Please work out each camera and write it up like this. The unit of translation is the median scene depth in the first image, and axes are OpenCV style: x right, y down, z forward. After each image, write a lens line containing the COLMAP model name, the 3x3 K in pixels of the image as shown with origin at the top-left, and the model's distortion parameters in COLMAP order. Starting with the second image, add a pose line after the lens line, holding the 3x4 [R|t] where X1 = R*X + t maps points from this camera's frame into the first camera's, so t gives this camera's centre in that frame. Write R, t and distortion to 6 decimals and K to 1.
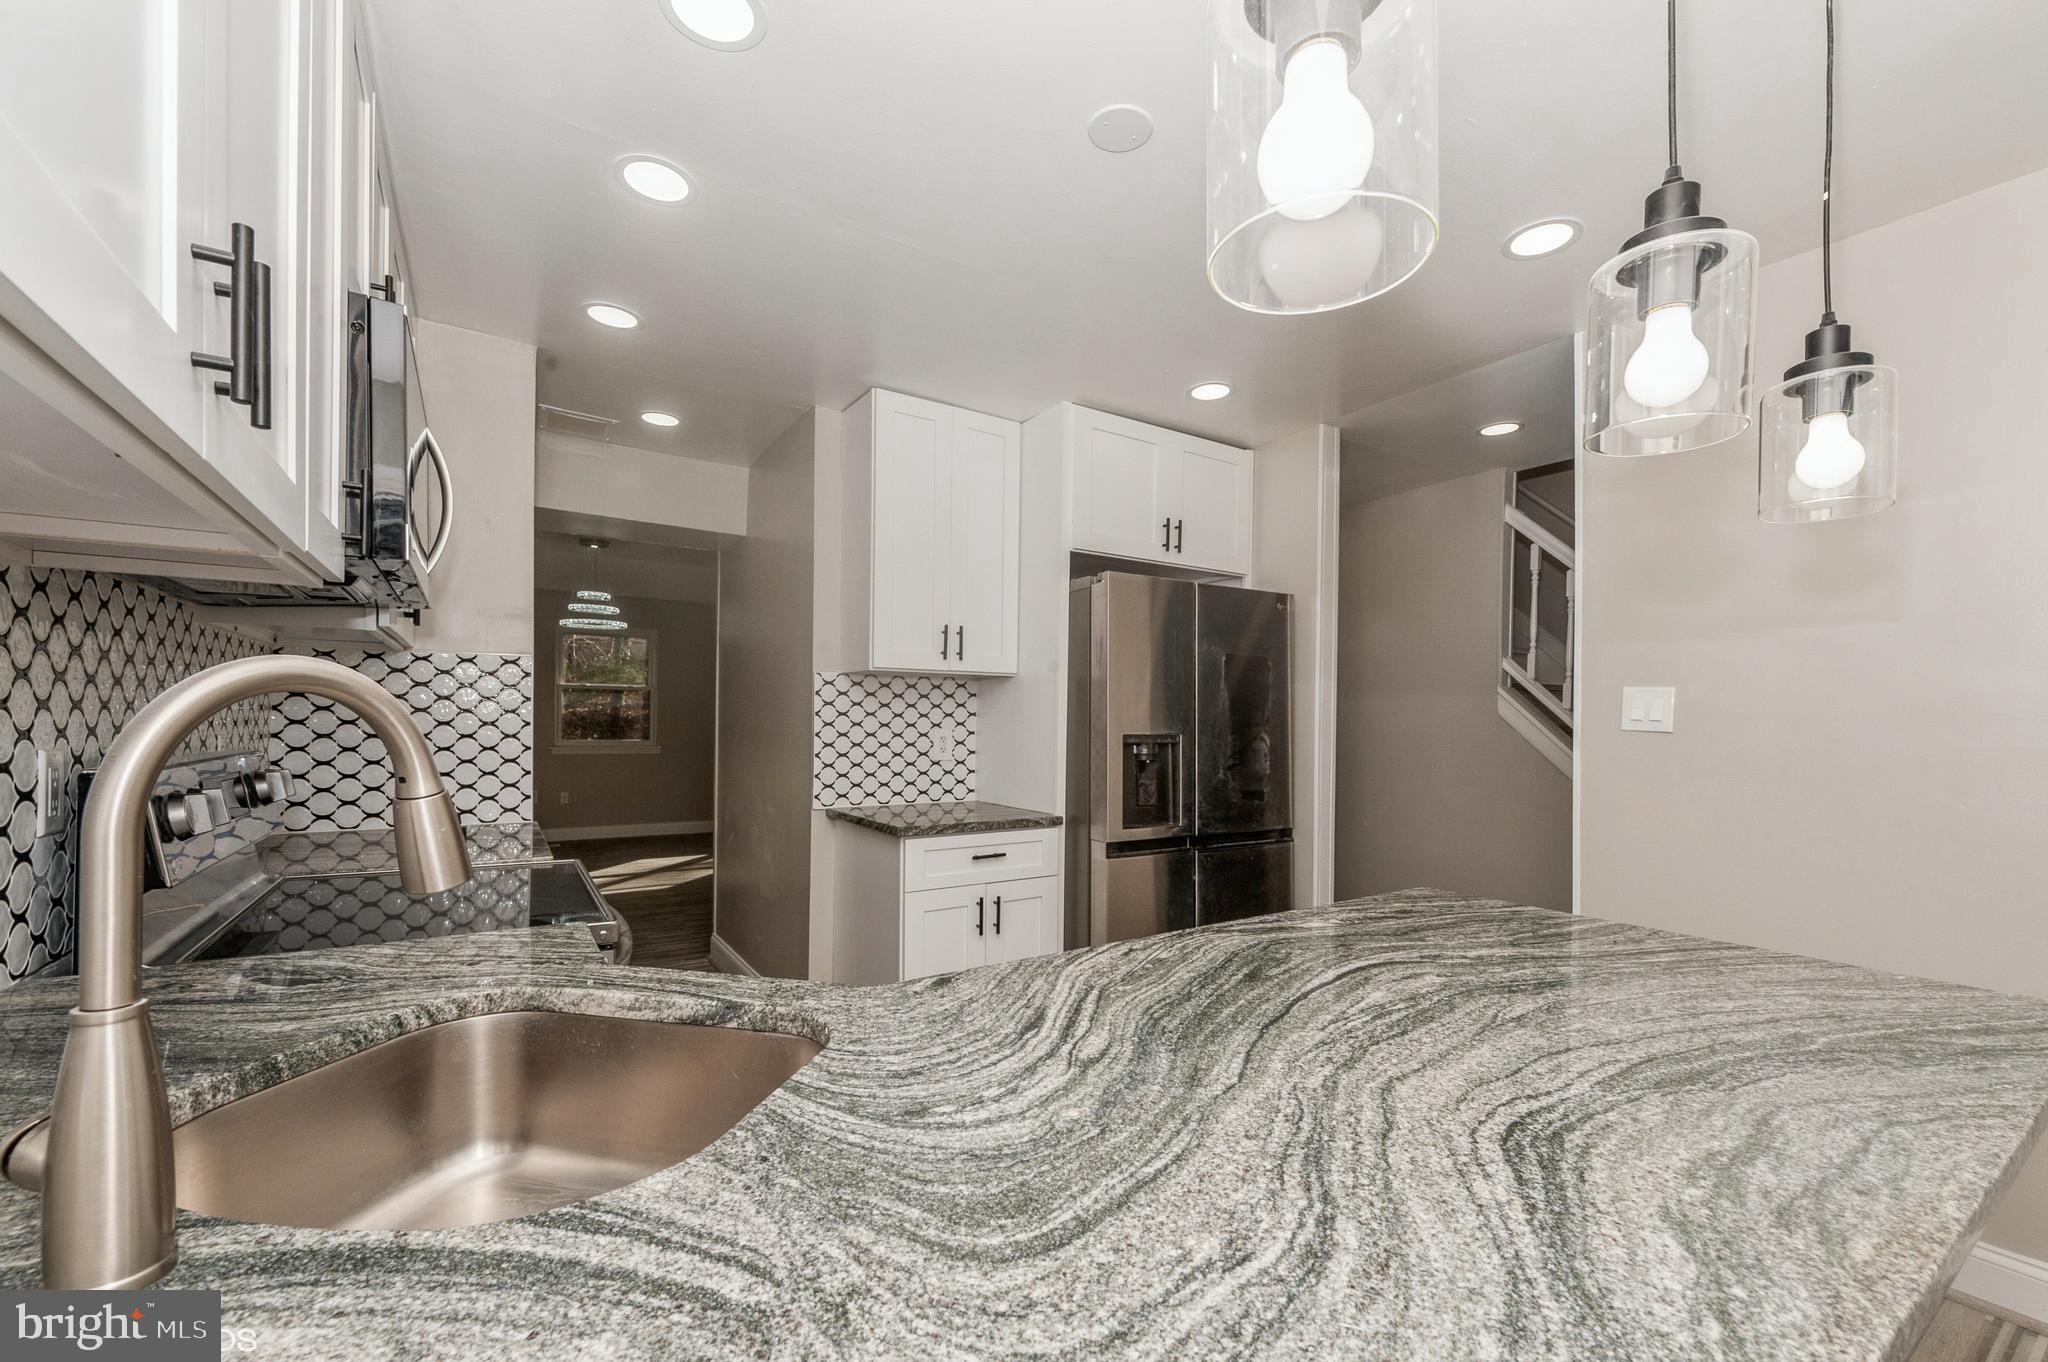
lens RADIAL K [[818.6, 0, 1073.9], [0, 818.6, 725.0], [0, 0, 1]] dist [0.005114, -0.003719]
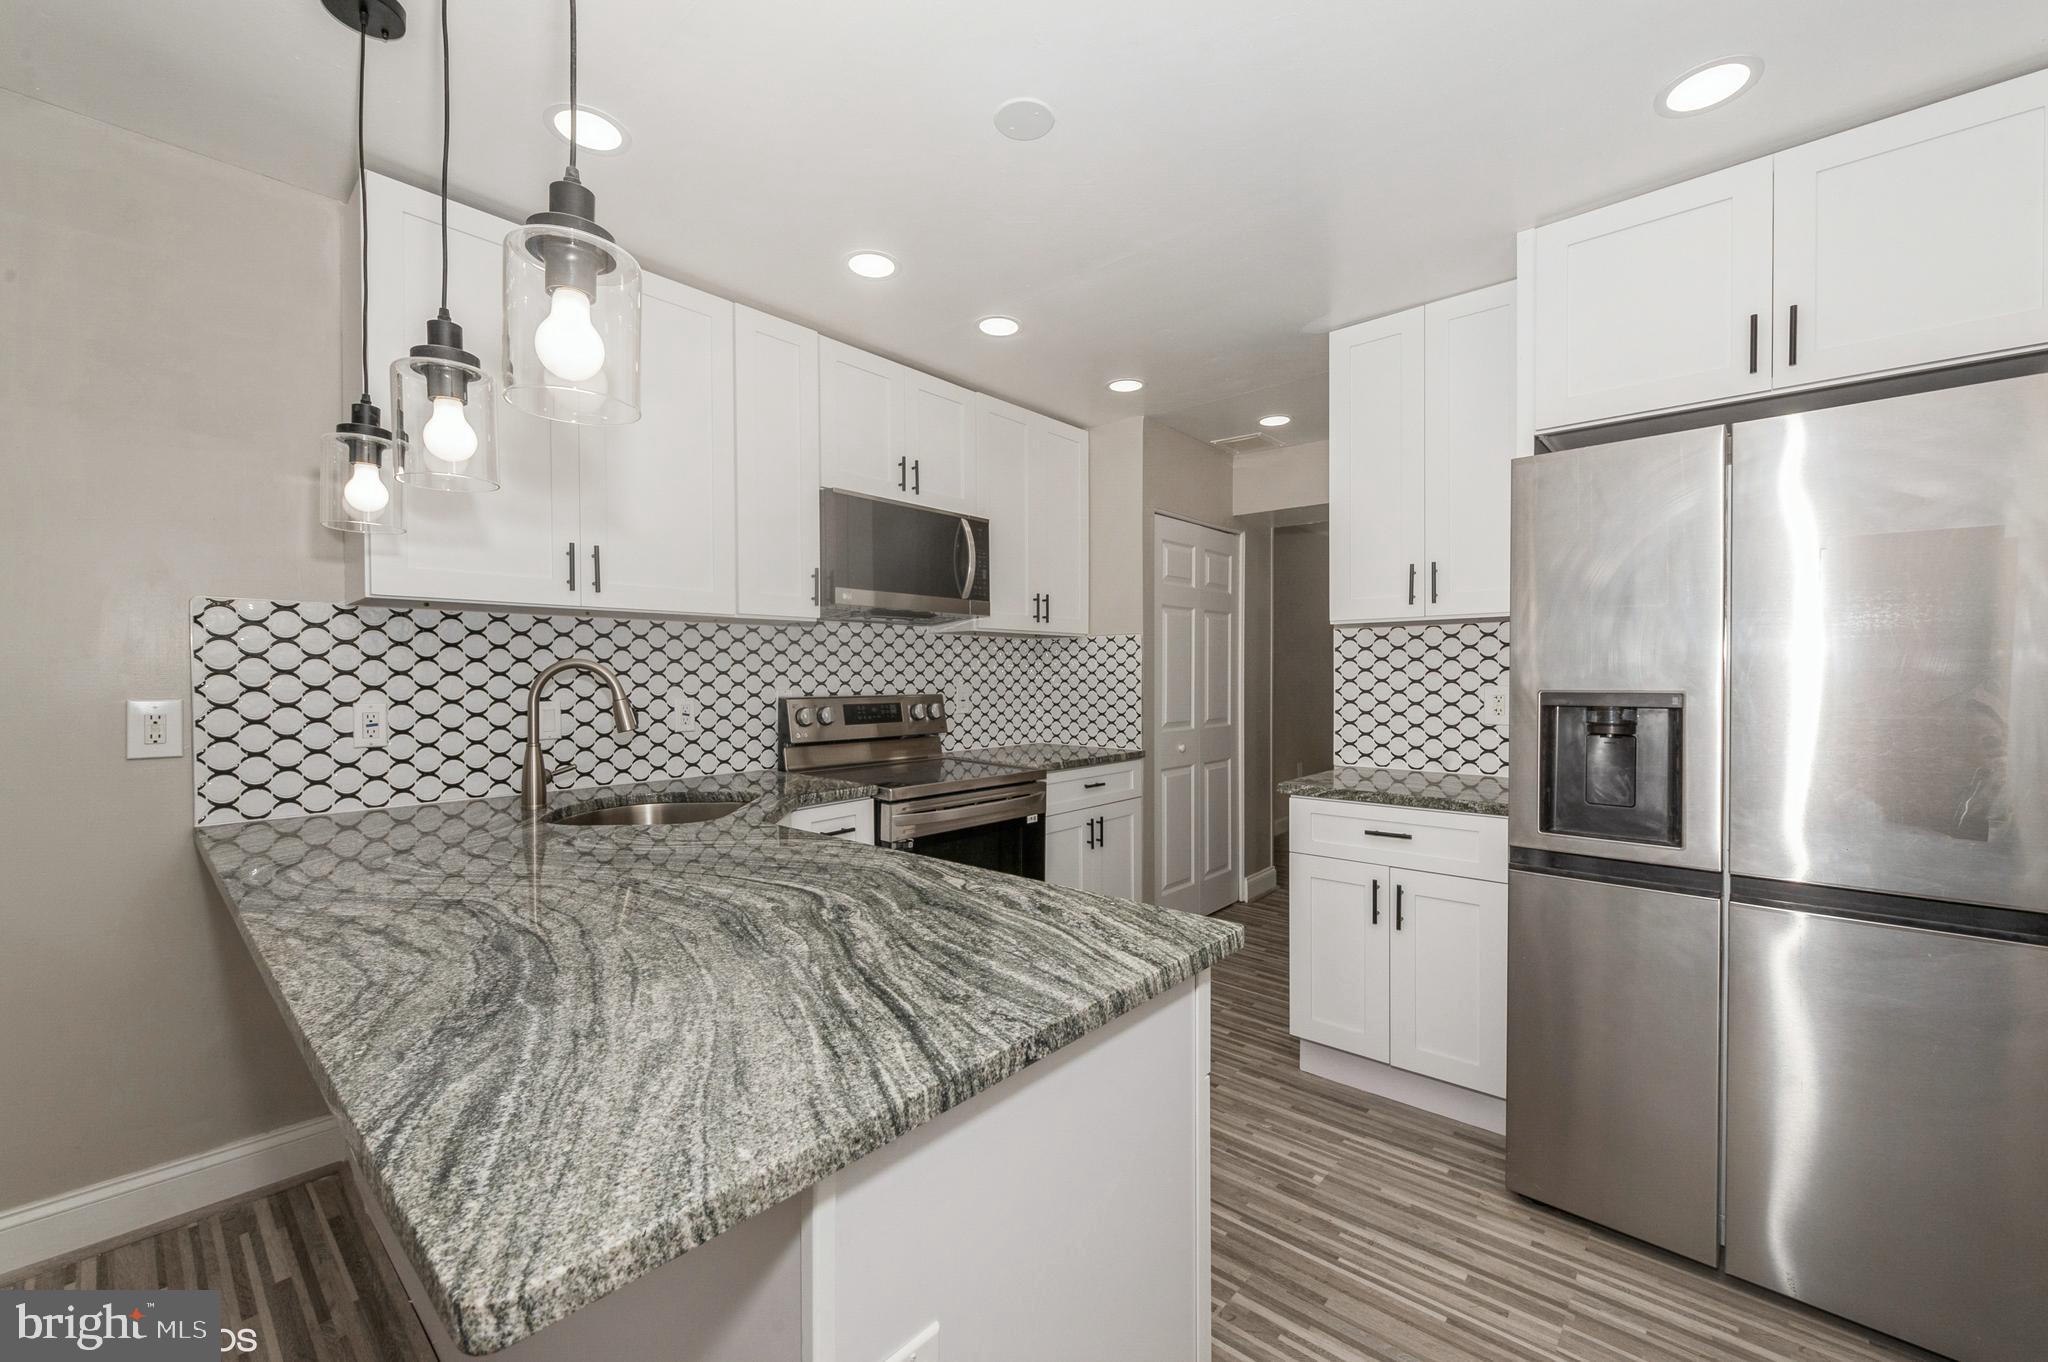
lens RADIAL K [[818.6, 0, 1022.2], [0, 818.6, 682.0], [0, 0, 1]] dist [0.005114, -0.003719]
pose [[0.241360, -0.006276, -0.970415, 1.382510], [-0.001125, 0.999977, -0.006747, 0.018659], [0.970435, 0.002720, 0.241348, 0.934975]]
